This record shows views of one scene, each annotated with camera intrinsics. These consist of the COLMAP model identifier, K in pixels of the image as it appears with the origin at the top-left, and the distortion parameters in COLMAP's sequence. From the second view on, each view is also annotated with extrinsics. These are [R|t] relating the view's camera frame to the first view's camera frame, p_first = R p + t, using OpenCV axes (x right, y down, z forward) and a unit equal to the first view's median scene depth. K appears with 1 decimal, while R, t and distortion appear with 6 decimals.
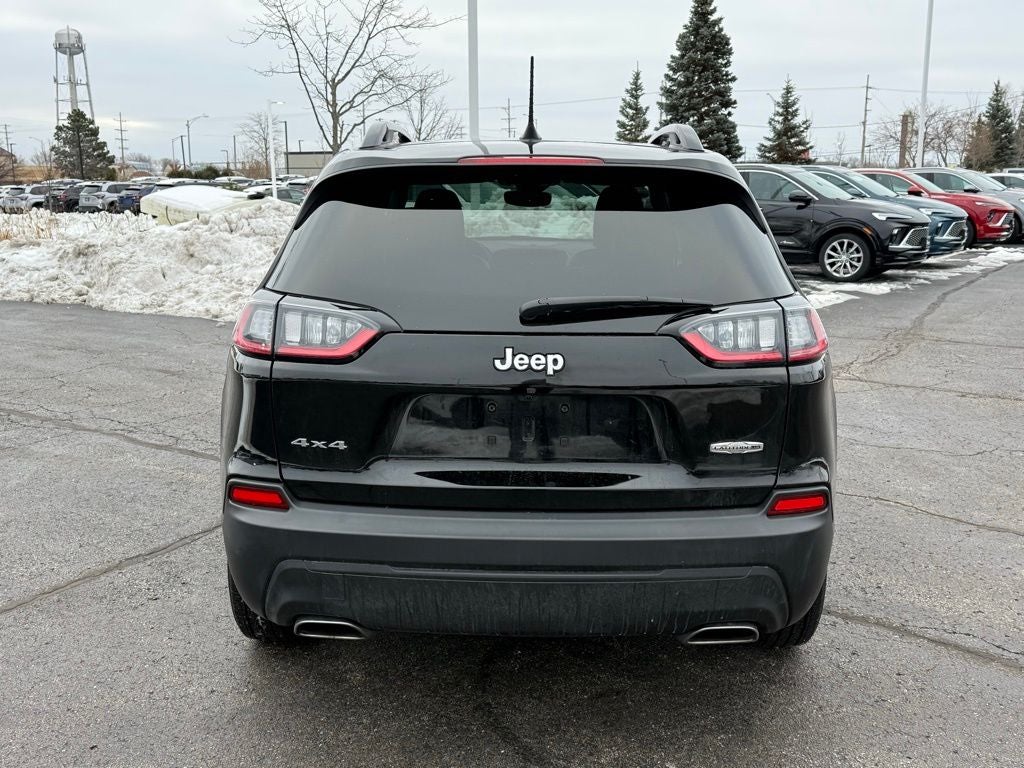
lens RADIAL K [[1046.1, 0, 520.6], [0, 1046.1, 383.7], [0, 0, 1]] dist [0.174488, -0.327041]
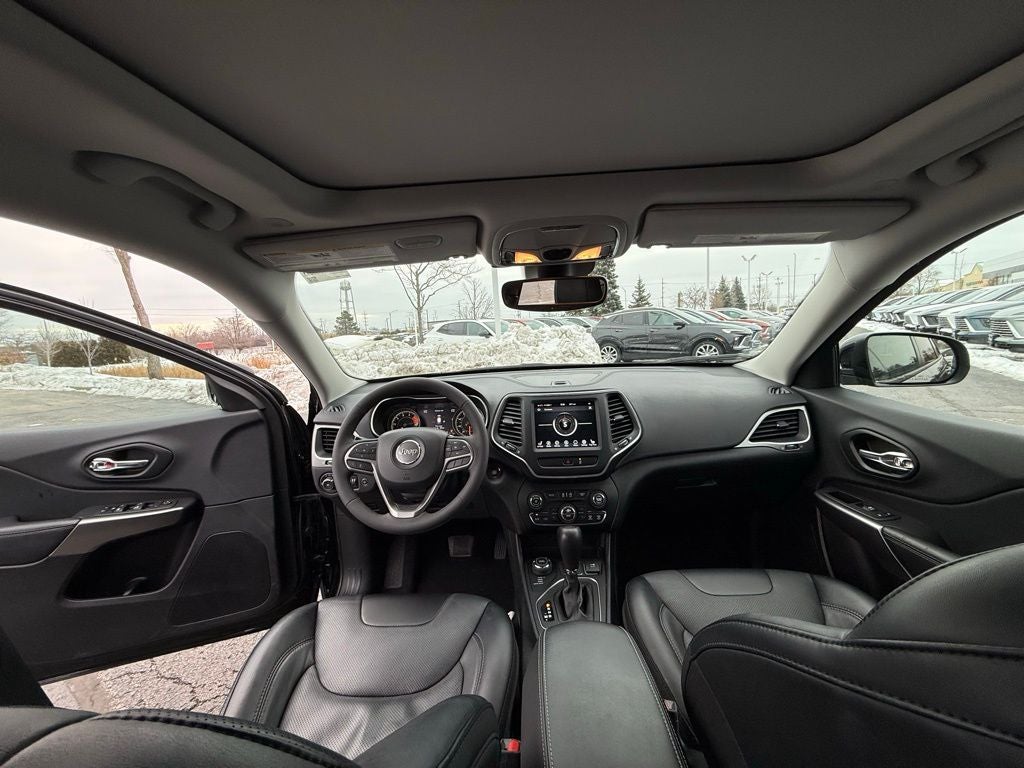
lens RADIAL K [[1046.1, 0, 520.6], [0, 1046.1, 383.7], [0, 0, 1]] dist [0.174488, -0.327041]
pose [[0.998468, -0.053886, -0.012555, 0.011554], [0.052087, 0.991975, -0.115205, 0.146489], [0.018662, 0.114375, 0.993262, -0.948984]]
